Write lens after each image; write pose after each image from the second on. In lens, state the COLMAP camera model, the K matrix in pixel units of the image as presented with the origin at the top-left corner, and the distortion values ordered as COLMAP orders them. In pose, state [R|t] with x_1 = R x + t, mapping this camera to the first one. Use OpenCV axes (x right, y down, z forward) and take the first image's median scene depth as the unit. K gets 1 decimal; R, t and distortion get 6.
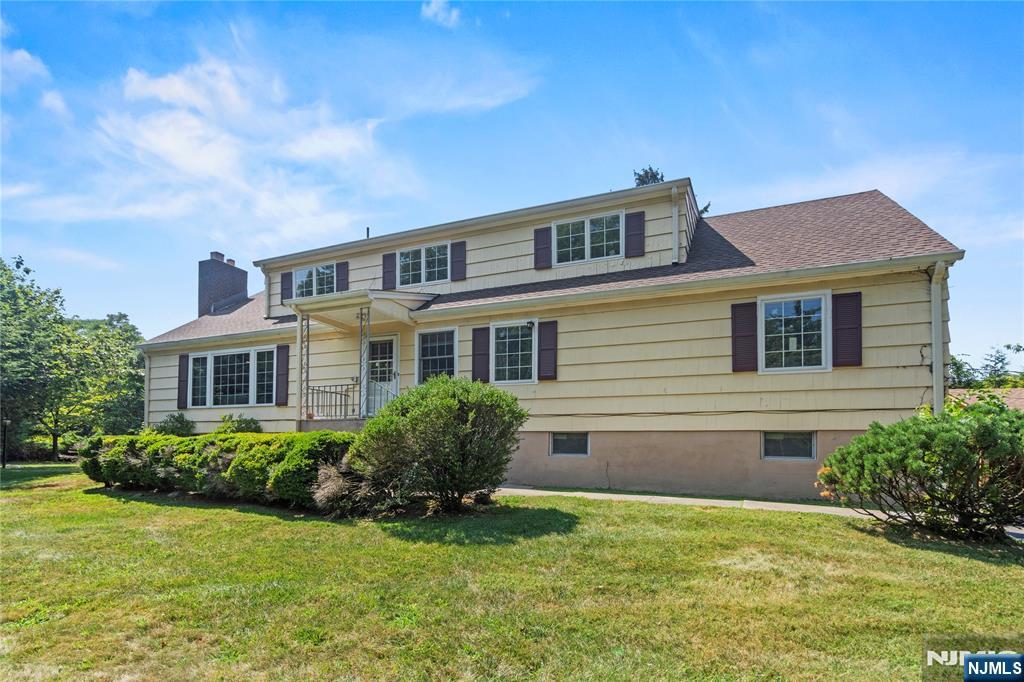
lens RADIAL K [[472.0, 0, 512.2], [0, 472.0, 362.7], [0, 0, 1]] dist [0.000041, -0.000046]
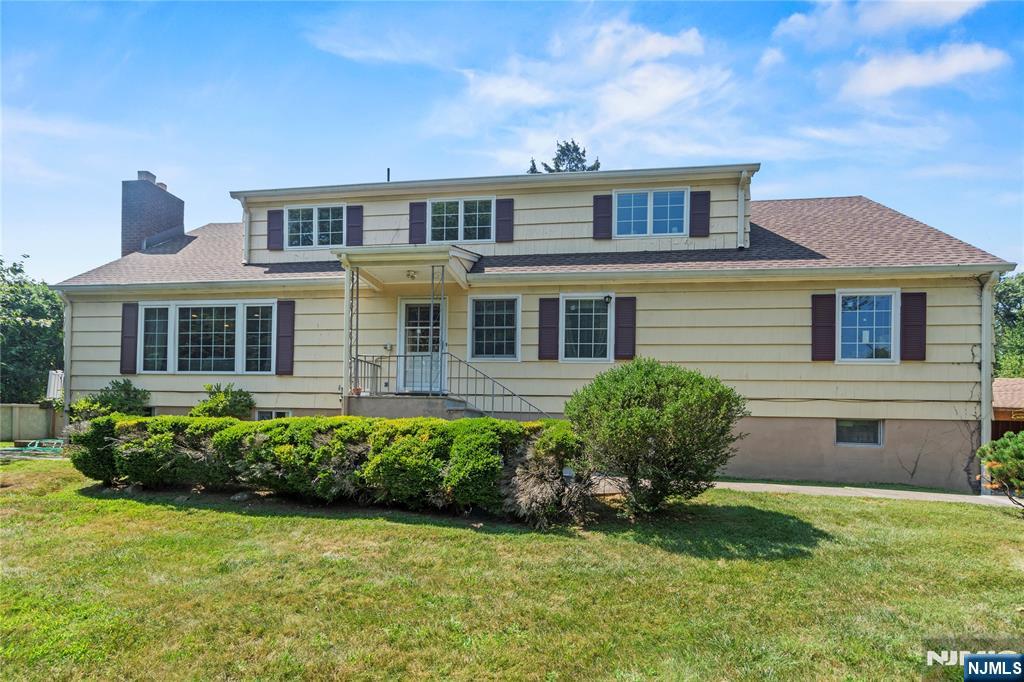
lens RADIAL K [[485.4, 0, 512.0], [0, 485.4, 341.0], [0, 0, 1]] dist [0.000136, 0.000011]
pose [[0.969550, 0.049394, 0.239860, -0.343942], [-0.055290, 0.998310, 0.017911, -0.004491], [-0.238569, -0.030627, 0.970642, 0.106166]]
